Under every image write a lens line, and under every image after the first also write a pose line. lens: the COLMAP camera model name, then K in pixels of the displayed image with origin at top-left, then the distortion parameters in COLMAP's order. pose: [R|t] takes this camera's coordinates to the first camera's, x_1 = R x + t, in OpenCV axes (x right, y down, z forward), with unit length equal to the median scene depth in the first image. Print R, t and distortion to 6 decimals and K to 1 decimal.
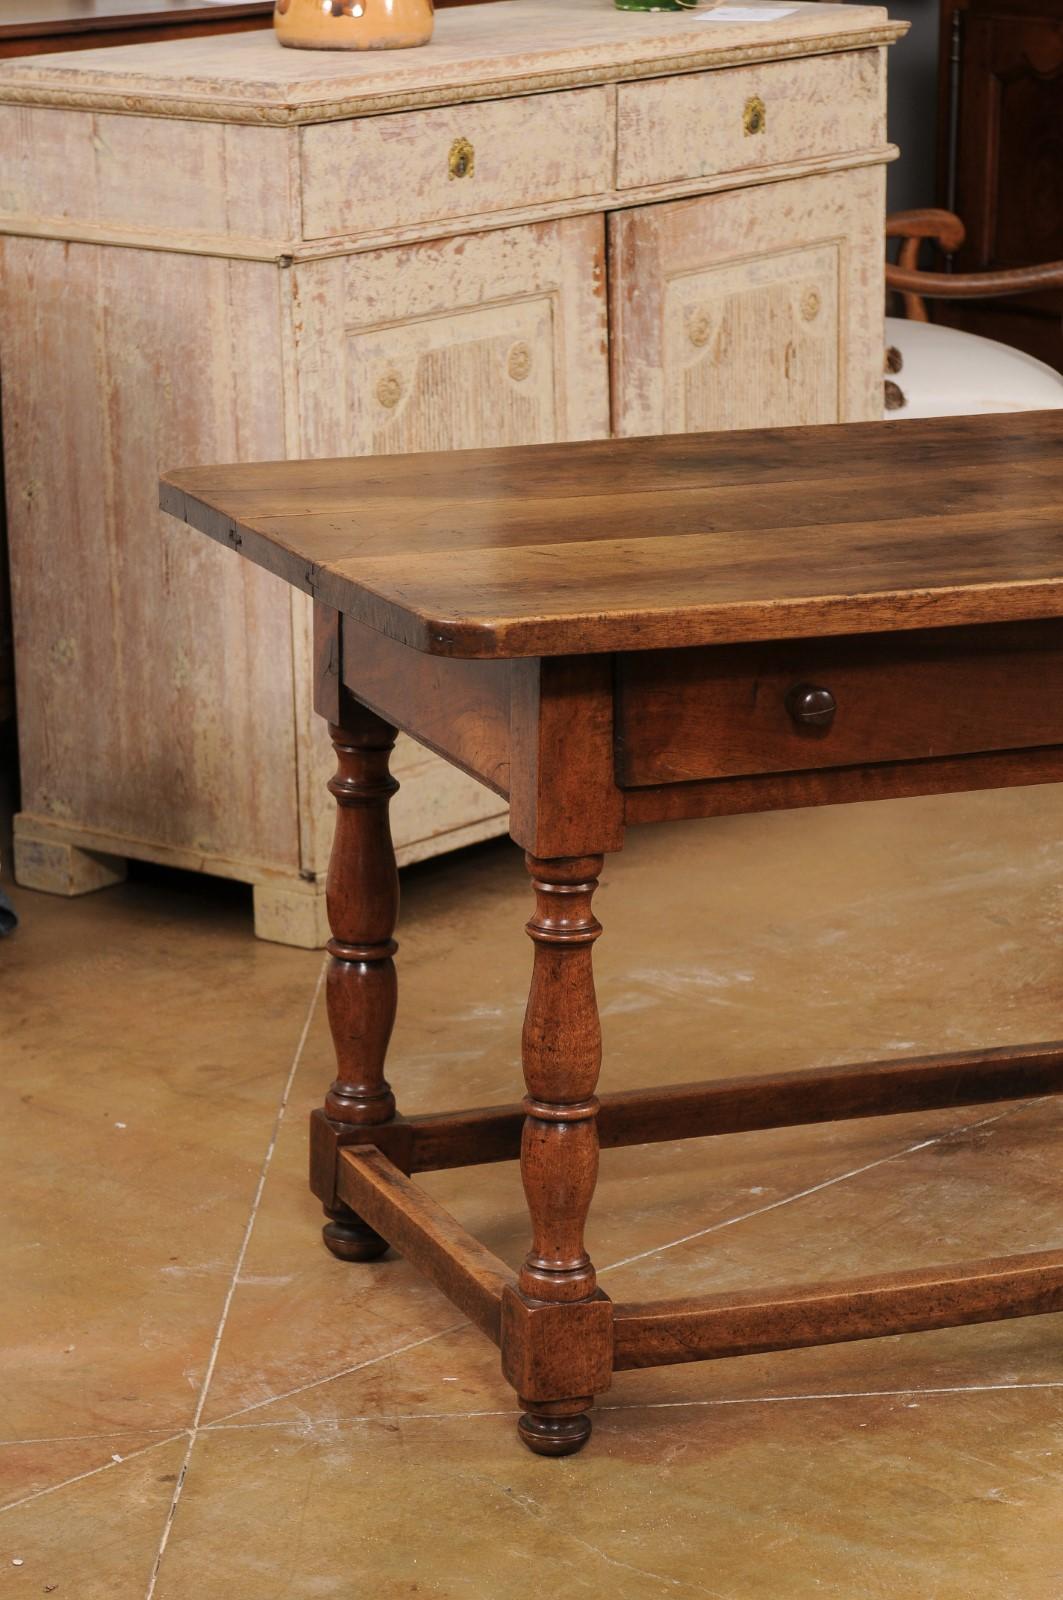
lens RADIAL K [[4600.6, 0, 539.2], [0, 4600.6, 799.0], [0, 0, 1]] dist [0.088010, 0.562316]
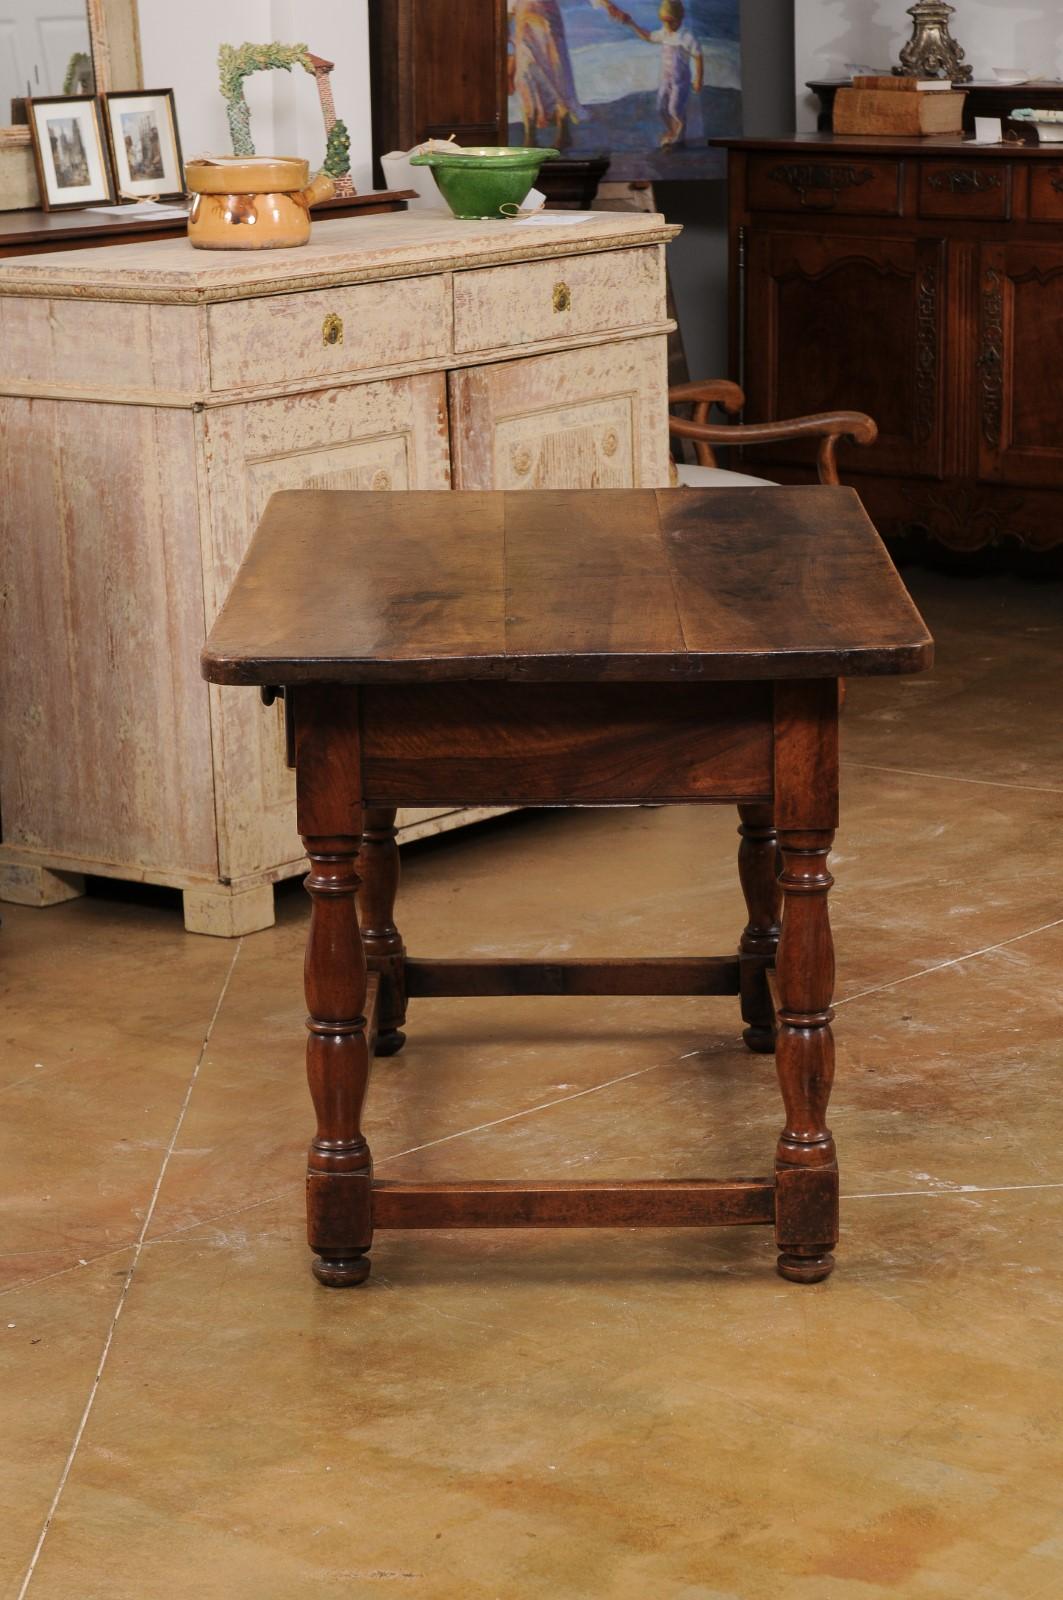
lens RADIAL K [[4064.9, 0, 536.7], [0, 4064.9, 798.2], [0, 0, 1]] dist [0.052176, 0.569087]
pose [[0.999577, -0.020384, 0.020742, 0.014252], [0.021172, 0.999034, -0.038520, 0.039303], [-0.019937, 0.038943, 0.999043, -0.146991]]
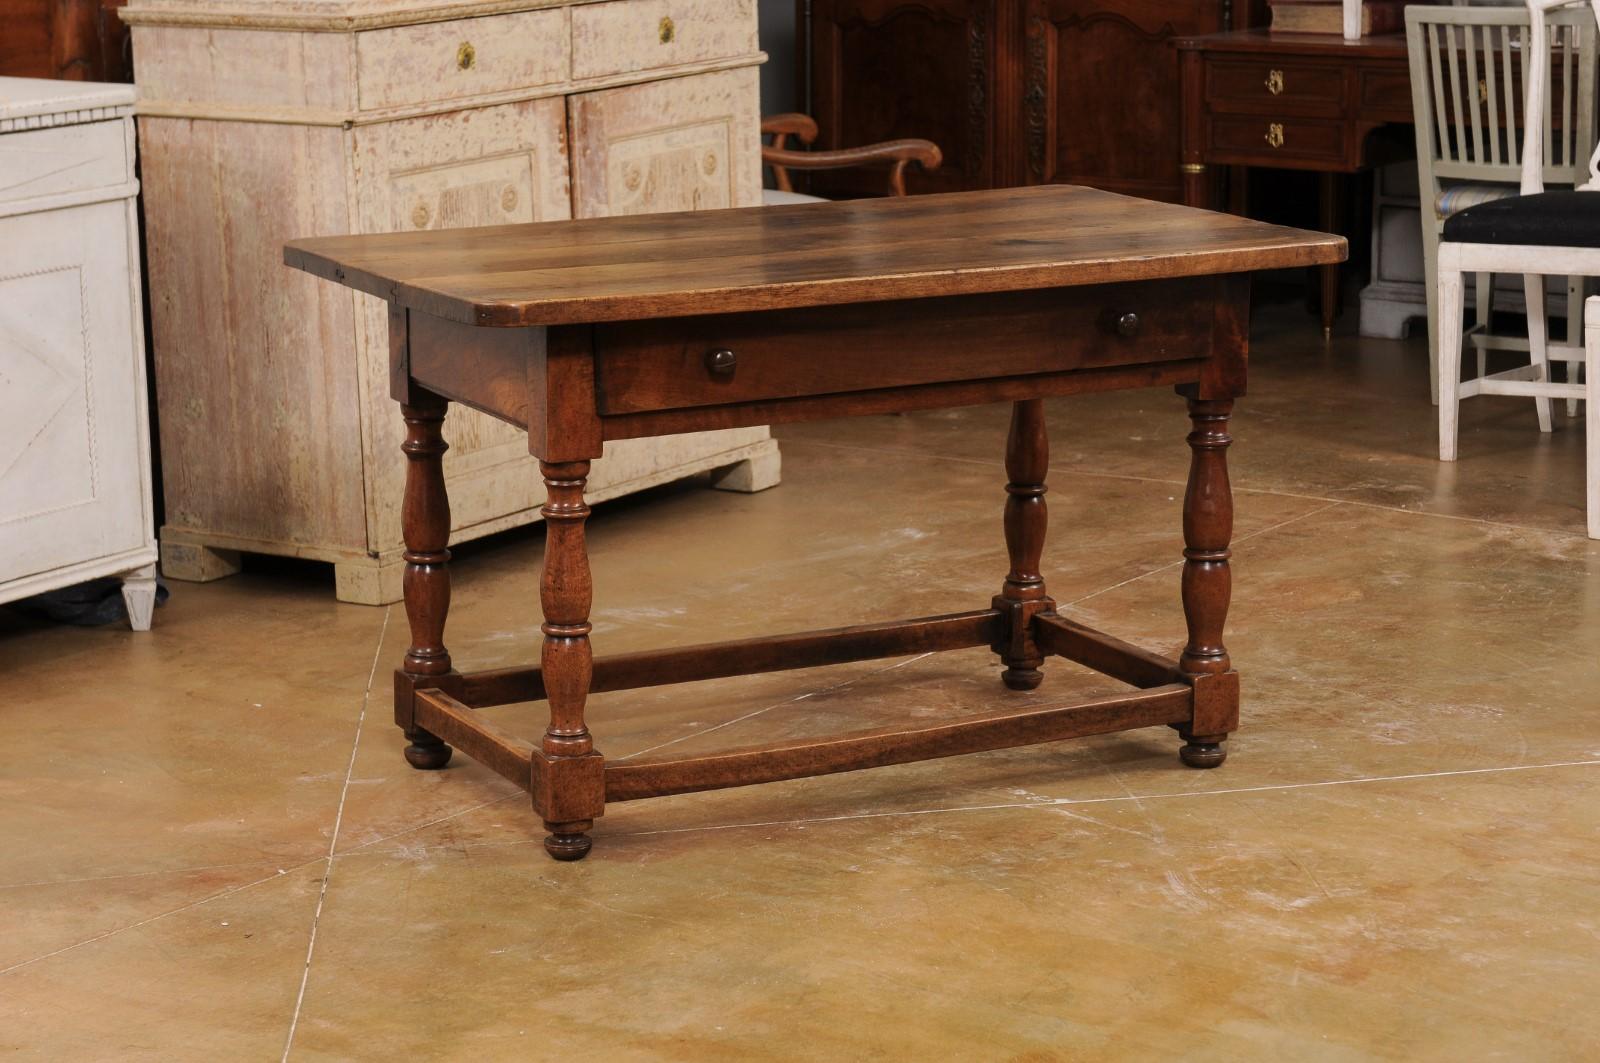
lens RADIAL K [[3817.6, 0, 794.3], [0, 3817.6, 554.4], [0, 0, 1]] dist [0.010960, 0.700826]
pose [[0.996378, -0.029204, 0.079868, -0.014526], [0.032031, 0.998897, -0.034347, 0.061680], [-0.078777, 0.036780, 0.996214, -0.196396]]
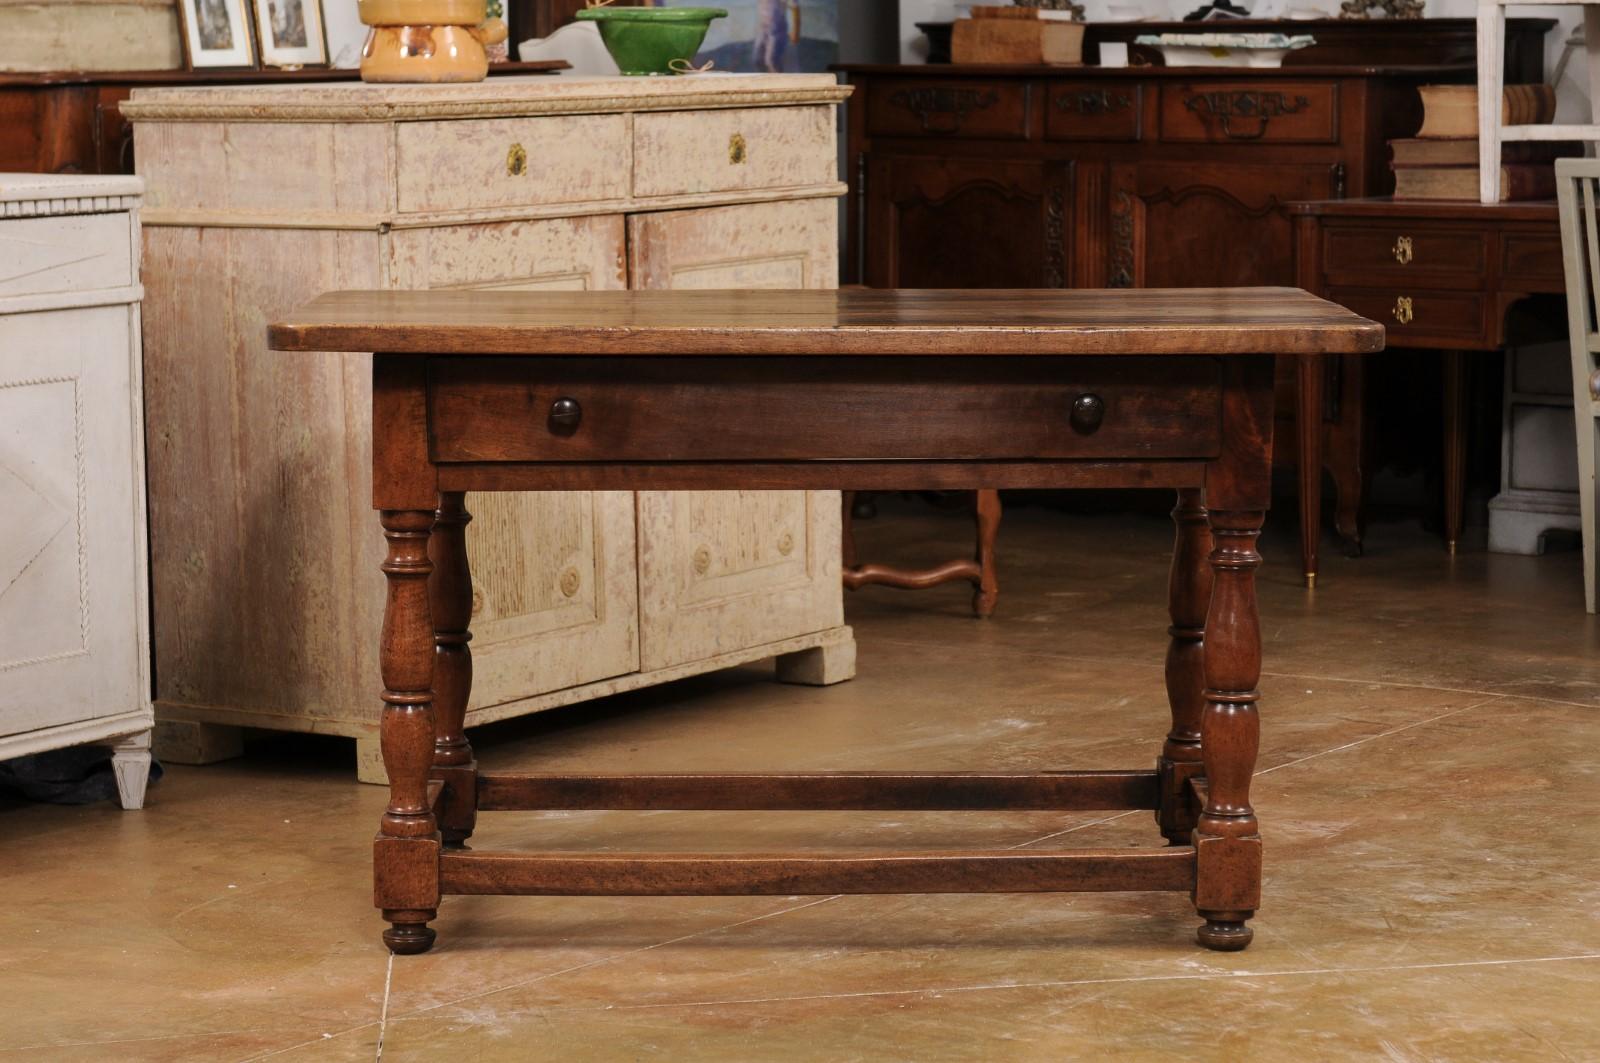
lens RADIAL K [[4183.0, 0, 798.3], [0, 4183.0, 555.6], [0, 0, 1]] dist [0.038359, 0.761238]
pose [[0.995610, -0.012913, 0.092701, -0.047833], [0.024264, 0.992186, -0.122386, 0.110977], [-0.090396, 0.124098, 0.988144, -0.127049]]
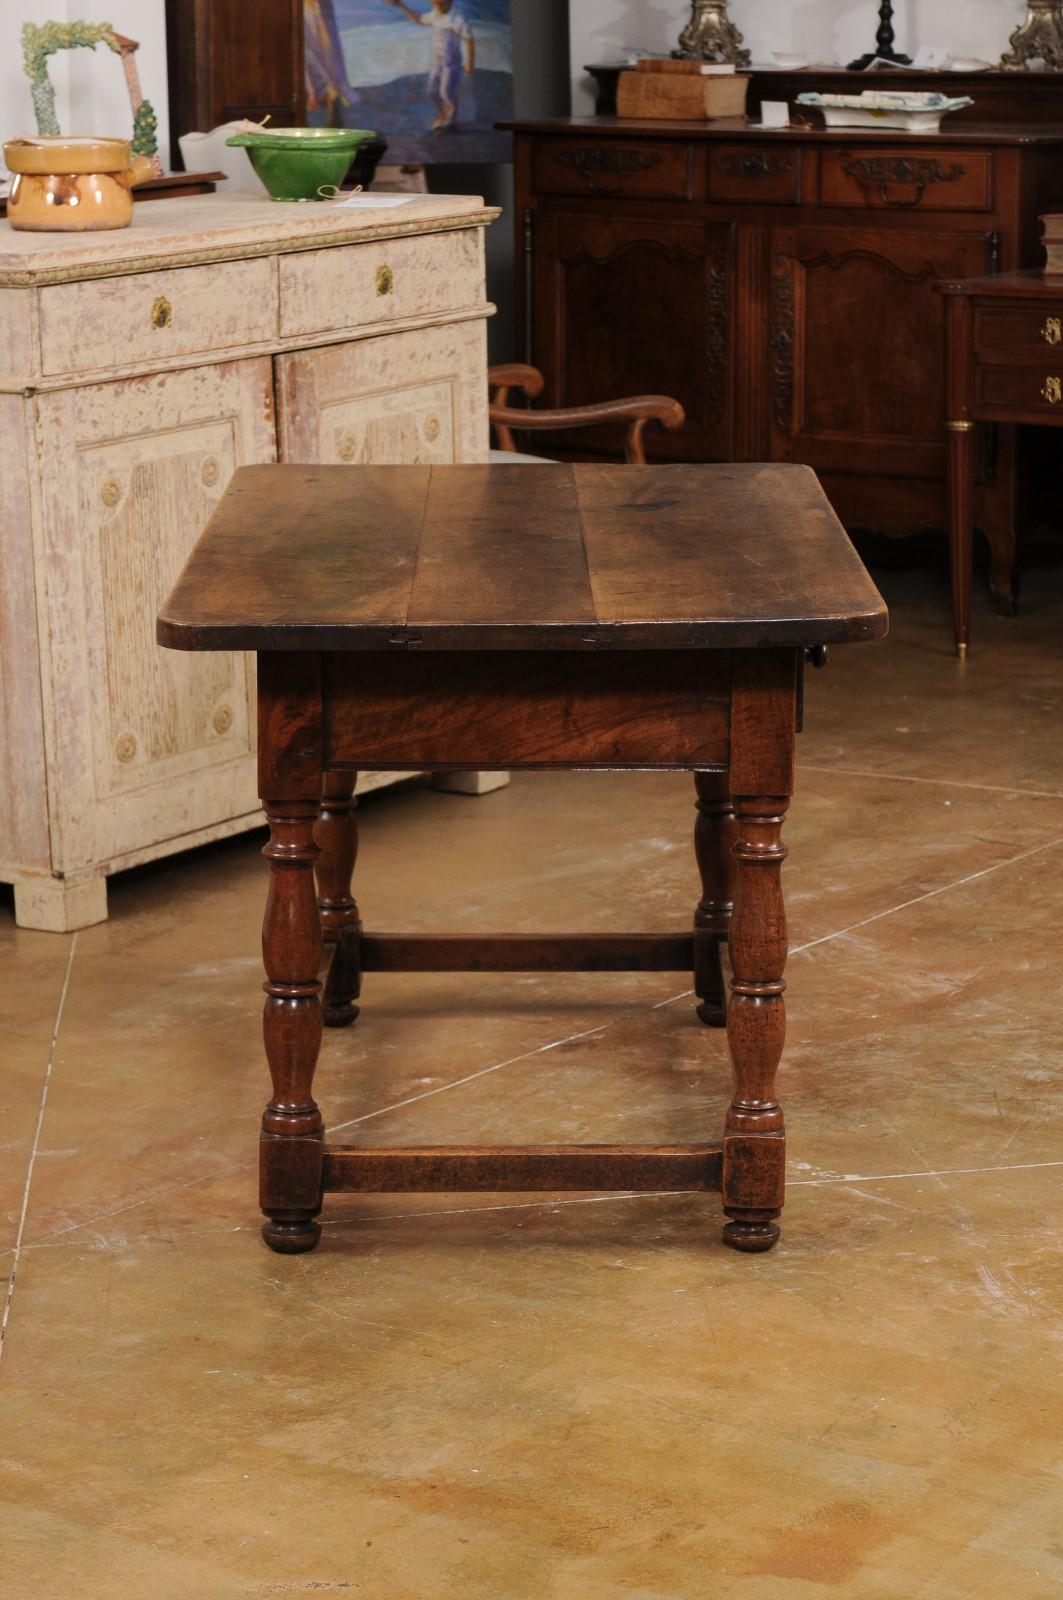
lens RADIAL K [[4055.1, 0, 534.1], [0, 4055.1, 803.6], [0, 0, 1]] dist [0.050897, 0.536412]
pose [[0.995180, -0.030011, 0.093362, -0.023281], [0.033080, 0.998956, -0.031494, 0.036613], [-0.092320, 0.034431, 0.995134, -0.129919]]
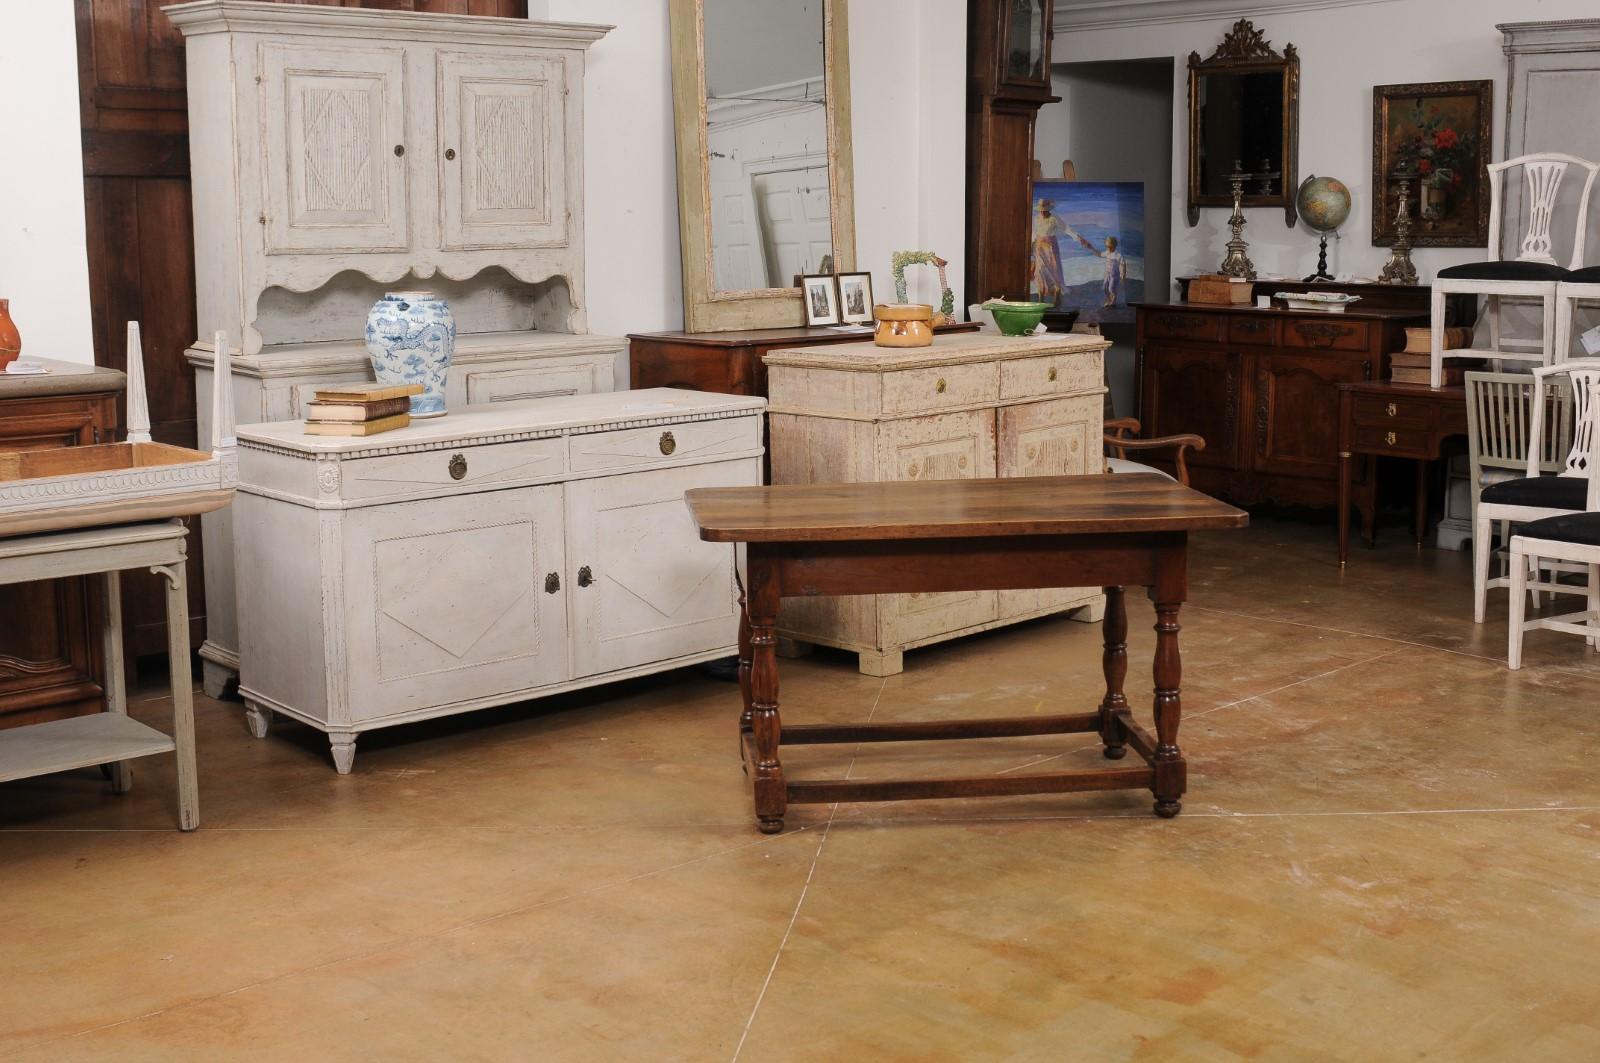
lens RADIAL K [[1948.0, 0, 799.4], [0, 1948.0, 537.1], [0, 0, 1]] dist [-0.086732, 0.116636]
pose [[0.994836, 0.016089, -0.100214, 0.016191], [-0.024094, 0.996569, -0.079187, 0.042462], [0.098596, 0.081193, 0.991810, -0.138105]]
